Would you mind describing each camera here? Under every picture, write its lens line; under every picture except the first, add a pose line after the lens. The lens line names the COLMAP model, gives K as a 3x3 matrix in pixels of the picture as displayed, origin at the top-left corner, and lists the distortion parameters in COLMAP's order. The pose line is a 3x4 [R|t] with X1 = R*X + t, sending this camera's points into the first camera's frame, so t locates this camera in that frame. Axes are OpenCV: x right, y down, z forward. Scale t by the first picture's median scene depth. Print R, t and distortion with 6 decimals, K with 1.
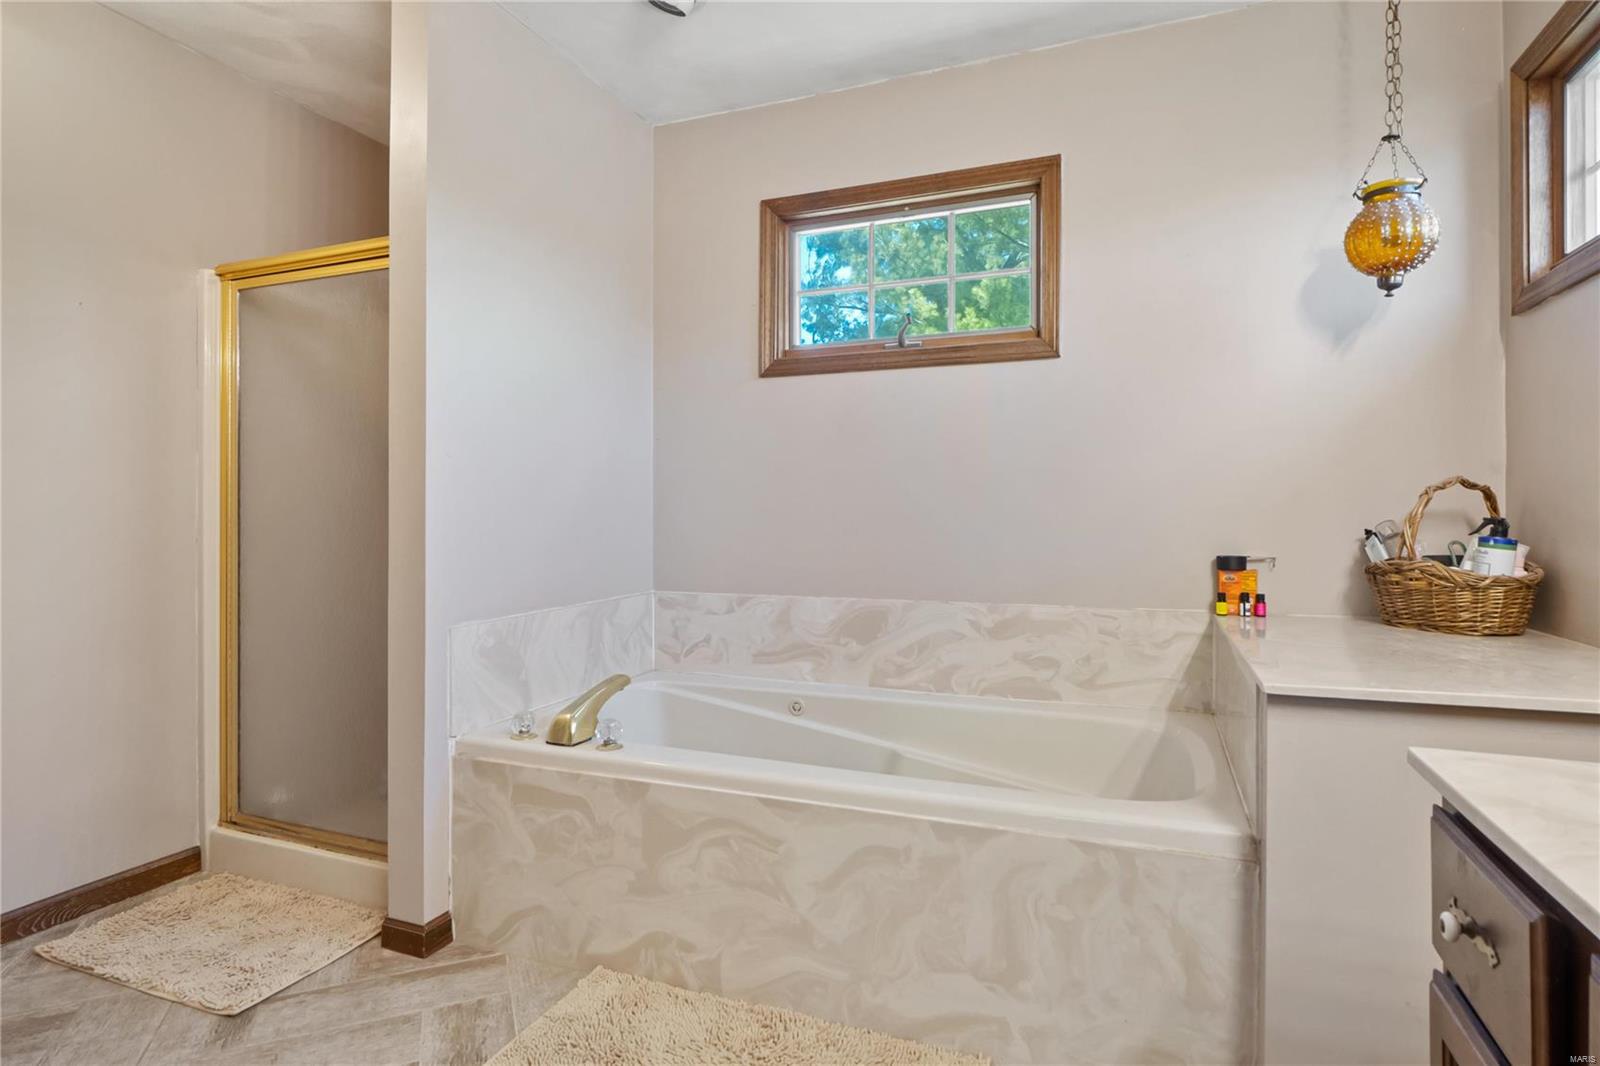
lens RADIAL K [[830.3, 0, 800.0], [0, 830.3, 533.0], [0, 0, 1]] dist [-0.001720, -0.000142]
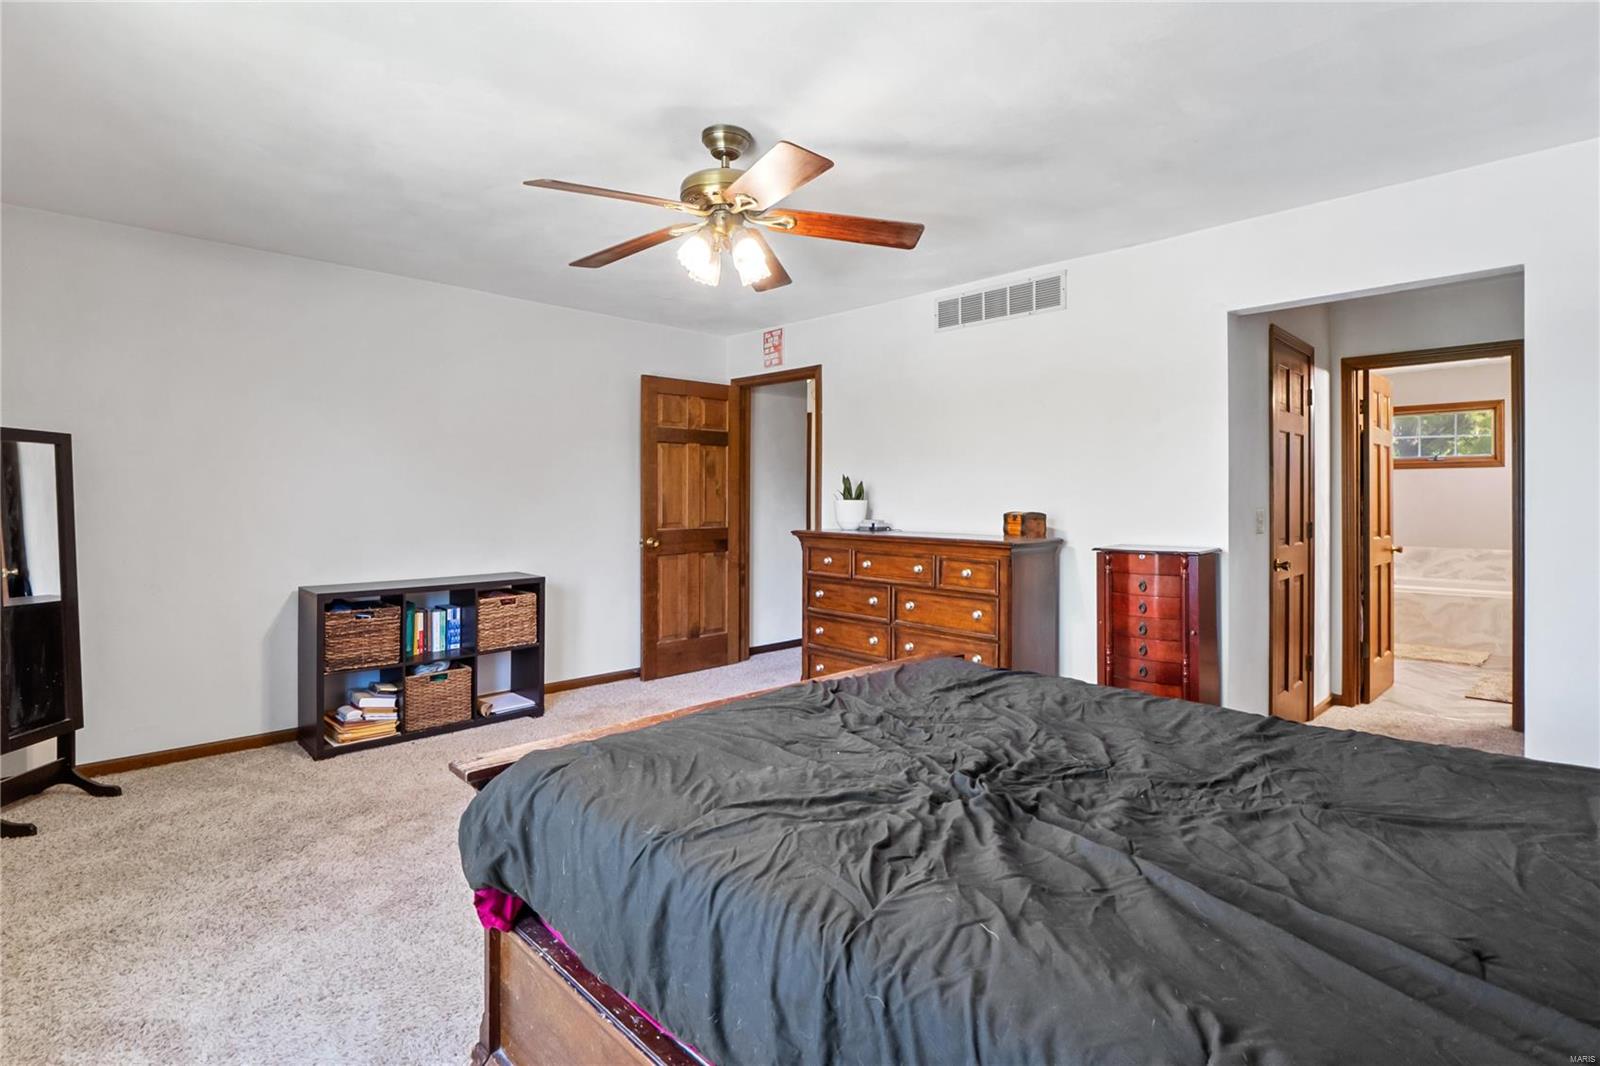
lens RADIAL K [[759.8, 0, 810.6], [0, 759.8, 518.8], [0, 0, 1]] dist [-0.002354, -0.000555]
pose [[0.917176, -0.000637, -0.398482, -0.879430], [0.001968, 0.999994, 0.002930, -0.035483], [0.398478, -0.003472, 0.917171, -2.452393]]
